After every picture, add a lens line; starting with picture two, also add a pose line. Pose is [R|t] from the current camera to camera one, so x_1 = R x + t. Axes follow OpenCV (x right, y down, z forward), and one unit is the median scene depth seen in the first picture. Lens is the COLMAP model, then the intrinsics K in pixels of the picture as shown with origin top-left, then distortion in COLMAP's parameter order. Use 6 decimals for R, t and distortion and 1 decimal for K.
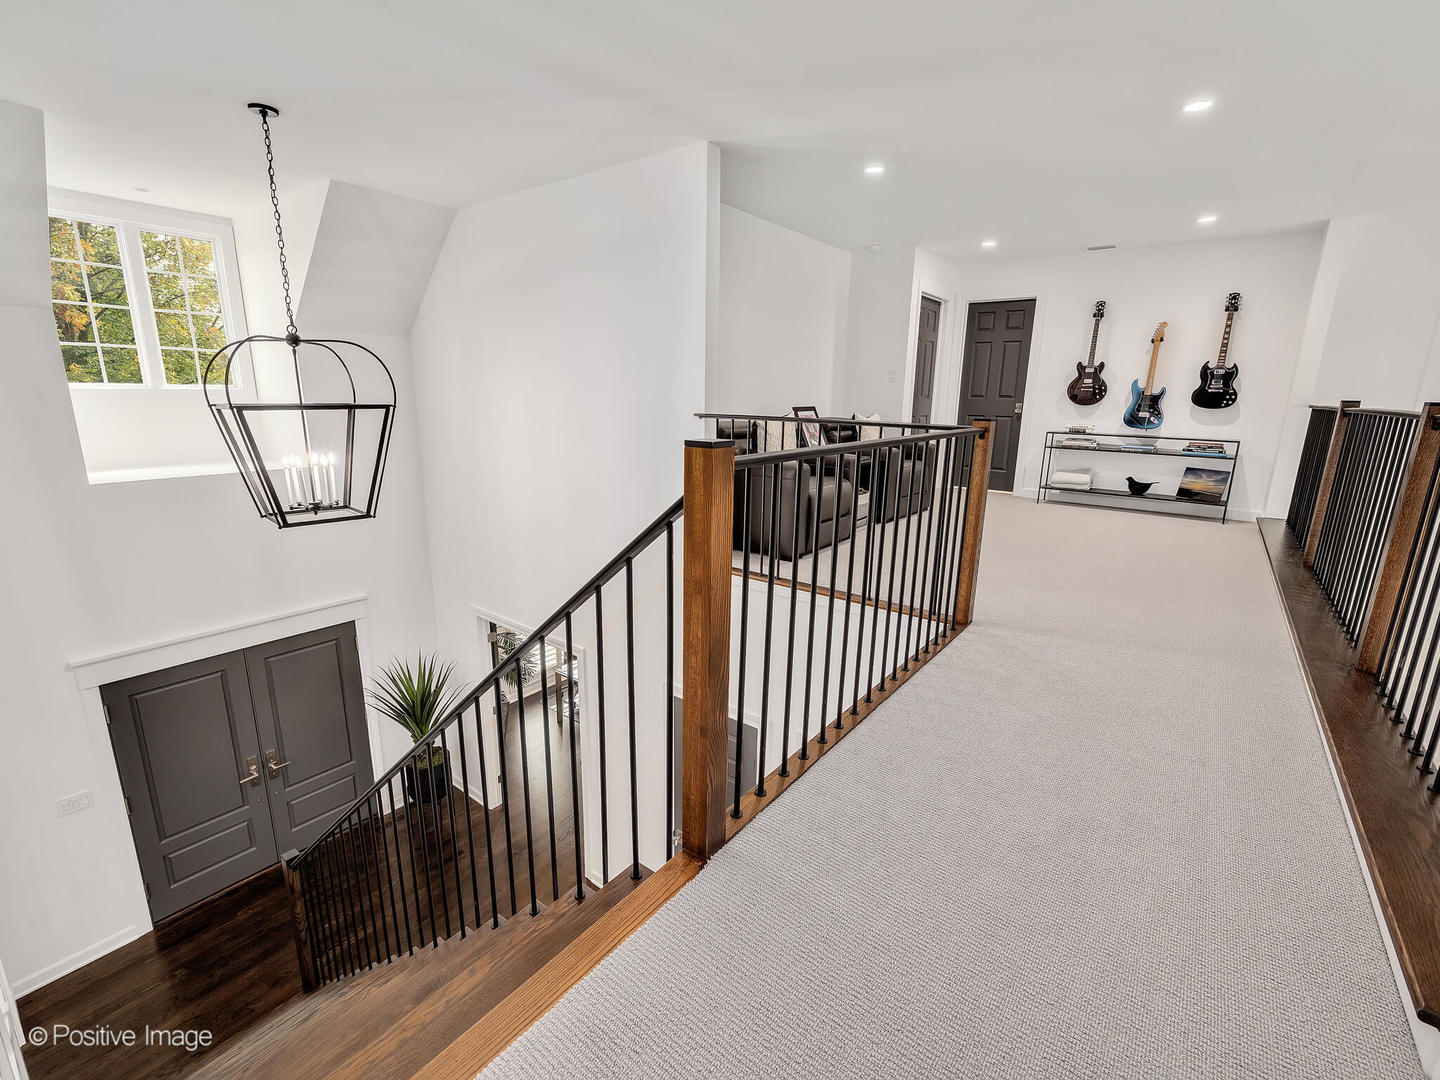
lens RADIAL K [[632.6, 0, 718.9], [0, 632.6, 539.0], [0, 0, 1]] dist [-0.001111, -0.001065]
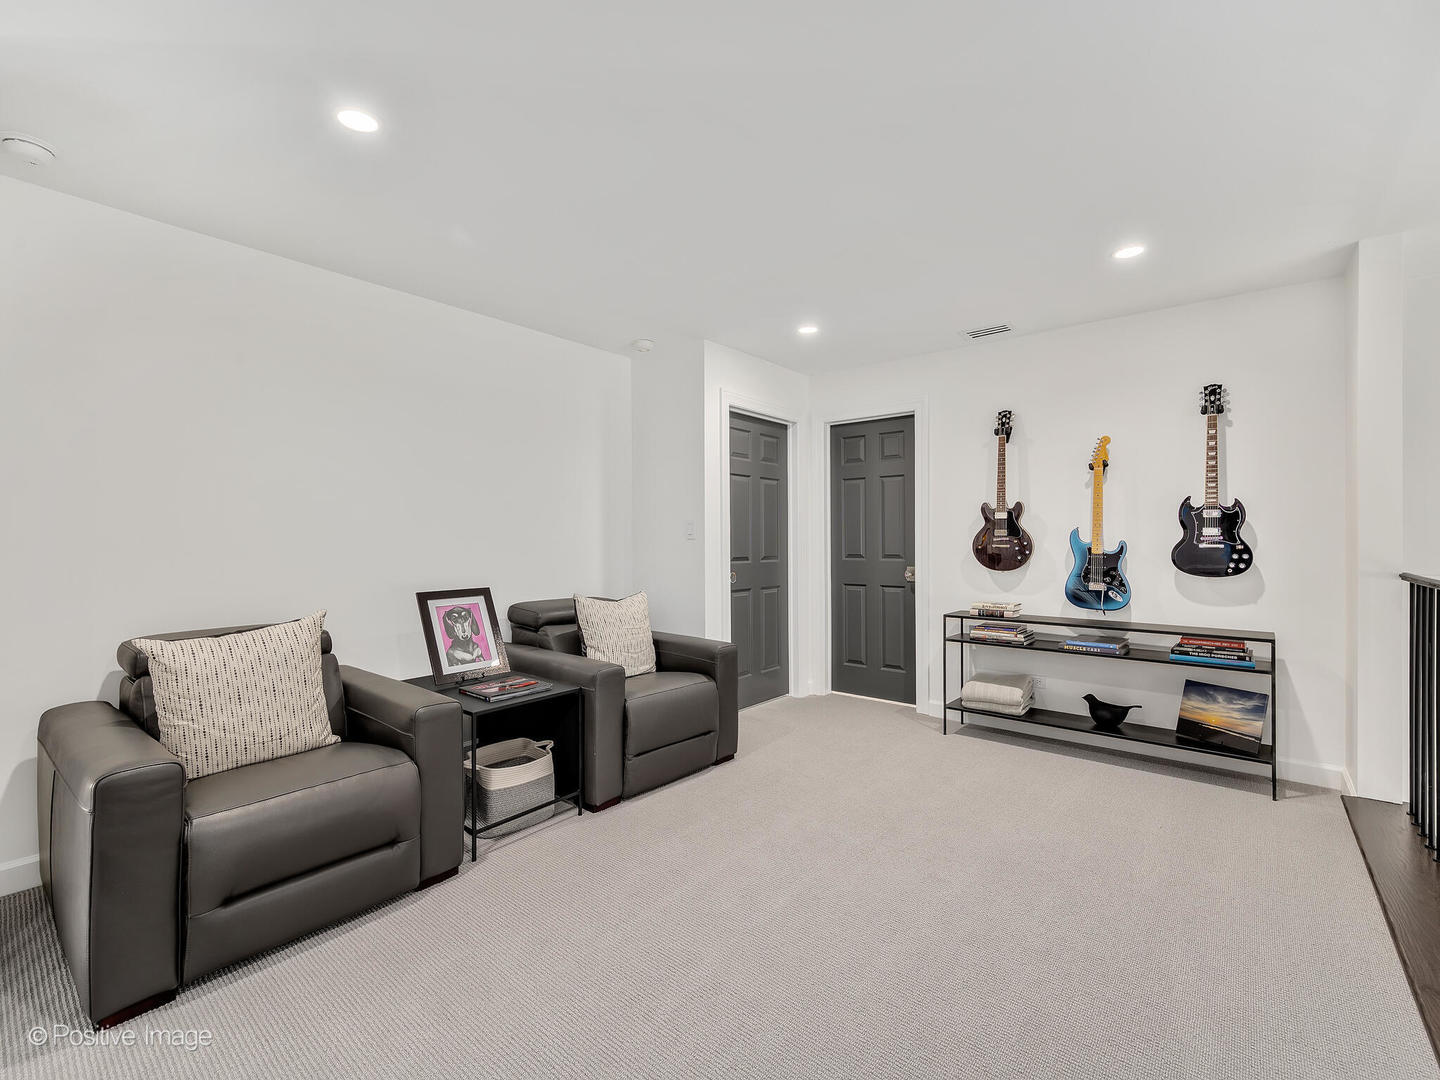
lens RADIAL K [[632.6, 0, 720.5], [0, 632.6, 538.5], [0, 0, 1]] dist [-0.001111, -0.001065]
pose [[0.999139, -0.019706, -0.036513, 0.338777], [0.010732, 0.972811, -0.231351, -0.105951], [0.040080, 0.230760, 0.972185, 0.396895]]
